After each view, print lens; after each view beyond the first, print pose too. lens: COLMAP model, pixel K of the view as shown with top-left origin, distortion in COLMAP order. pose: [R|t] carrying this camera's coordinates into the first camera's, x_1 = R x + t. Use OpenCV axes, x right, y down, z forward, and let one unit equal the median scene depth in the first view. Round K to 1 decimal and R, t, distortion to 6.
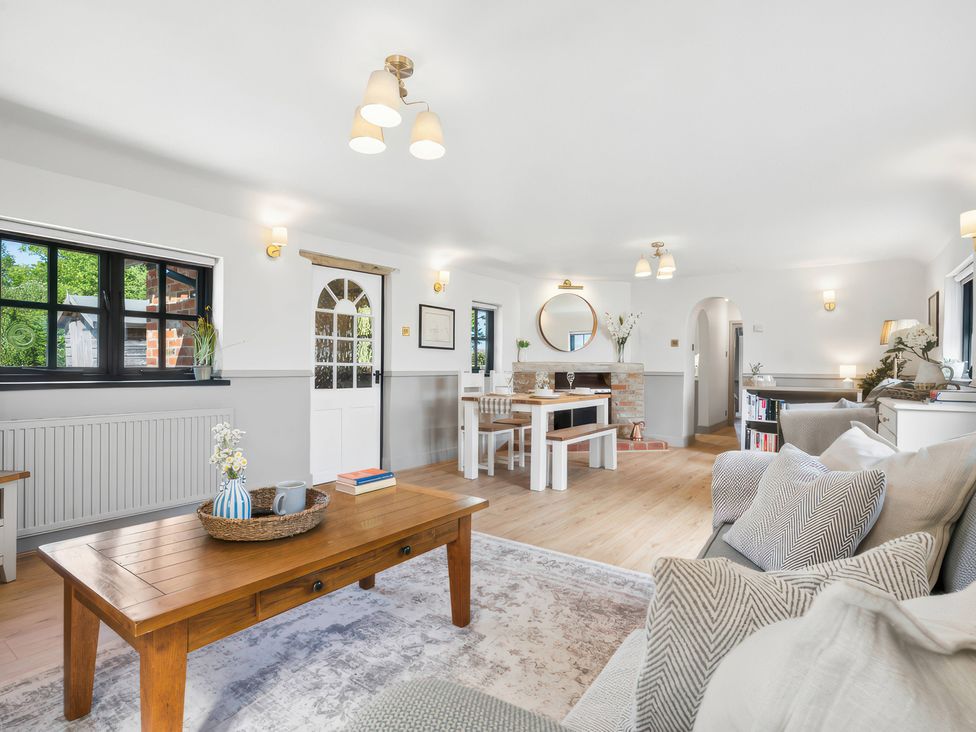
lens RADIAL K [[500.2, 0, 488.0], [0, 500.2, 366.0], [0, 0, 1]] dist [-0.007110, 0.001415]
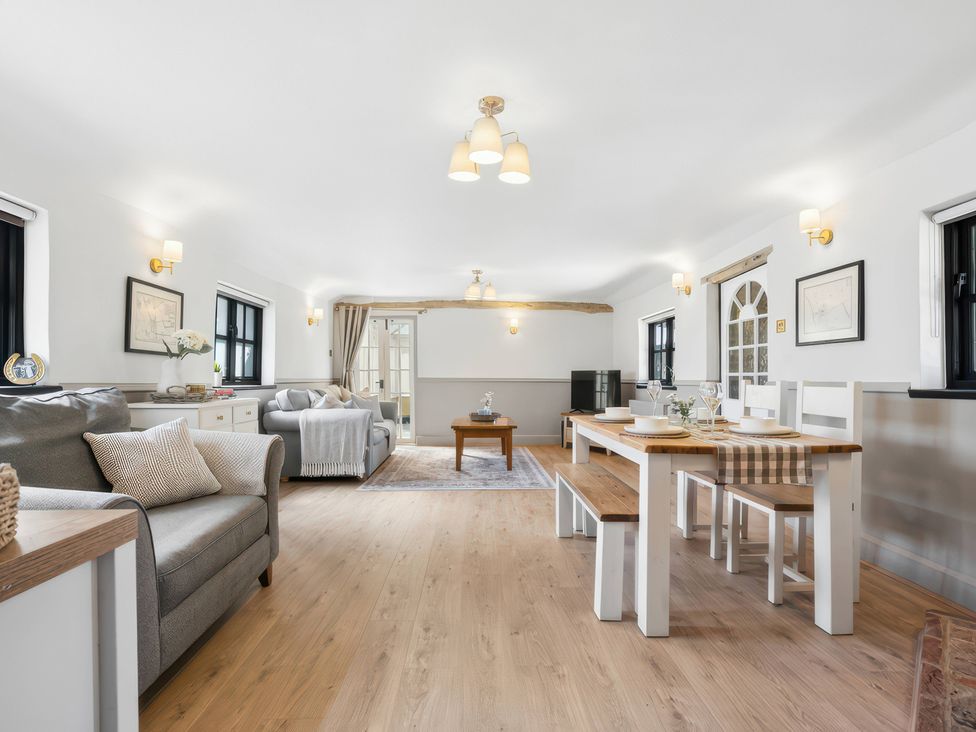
lens RADIAL K [[500.2, 0, 488.0], [0, 500.2, 366.0], [0, 0, 1]] dist [-0.007110, 0.001415]
pose [[-0.794267, -0.025040, -0.607053, 0.555879], [-0.005036, 0.999387, -0.034633, 0.013449], [0.607549, -0.024450, -0.793906, 1.220063]]
